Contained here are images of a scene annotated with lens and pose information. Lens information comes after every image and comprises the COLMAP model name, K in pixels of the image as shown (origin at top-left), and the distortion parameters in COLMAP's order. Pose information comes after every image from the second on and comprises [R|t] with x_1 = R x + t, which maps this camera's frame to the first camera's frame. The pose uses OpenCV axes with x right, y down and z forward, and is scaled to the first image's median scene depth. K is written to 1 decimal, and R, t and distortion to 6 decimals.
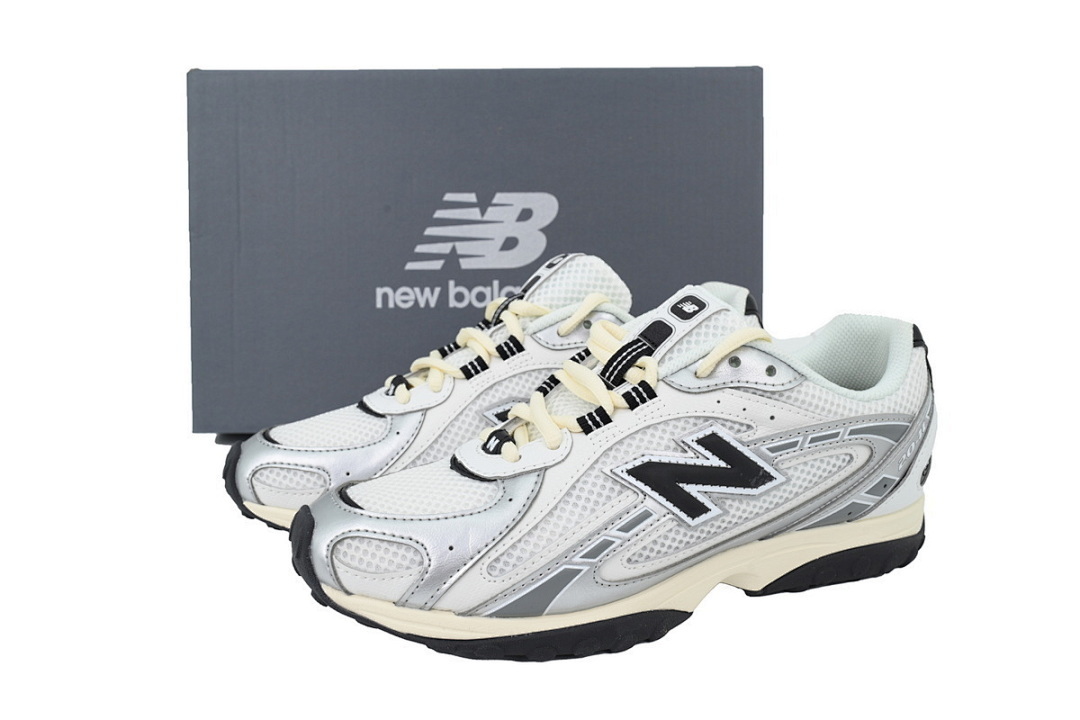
lens RADIAL K [[879.9, 0, 540.0], [0, 879.9, 360.0], [0, 0, 1]] dist [0.043162, -0.000219]
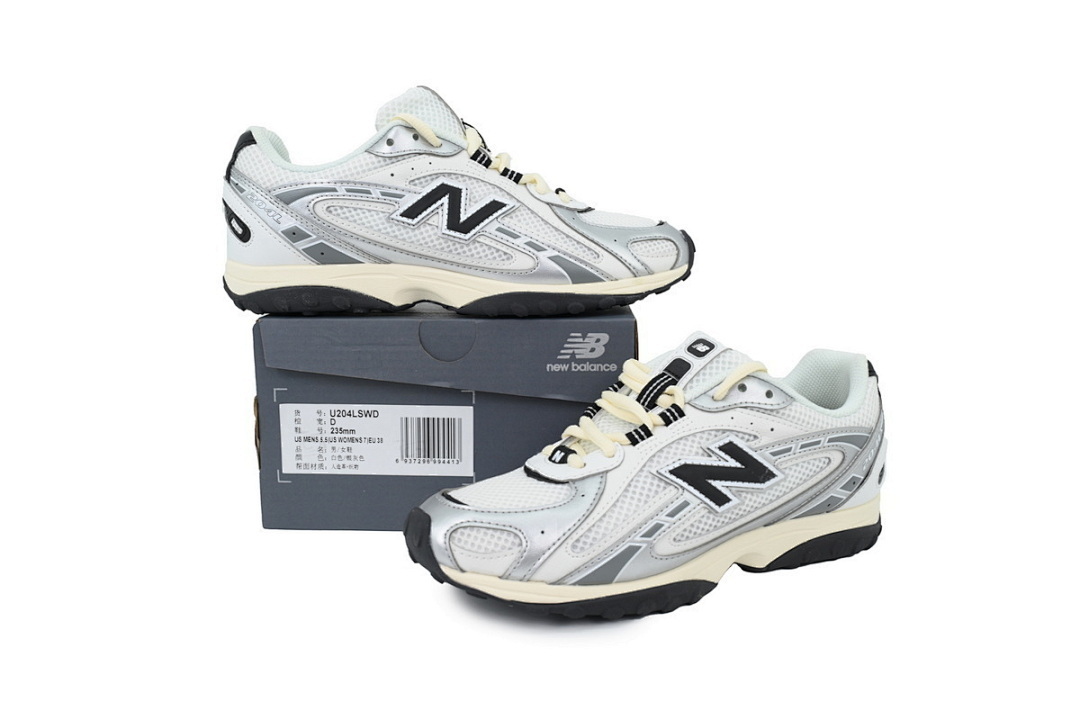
lens RADIAL K [[879.9, 0, 540.0], [0, 879.9, 360.0], [0, 0, 1]] dist [0.043162, -0.000219]
pose [[0.995349, -0.015589, 0.095067, -0.208335], [0.022455, 0.997182, -0.071583, 0.049437], [-0.093683, 0.073384, 0.992894, -0.284522]]
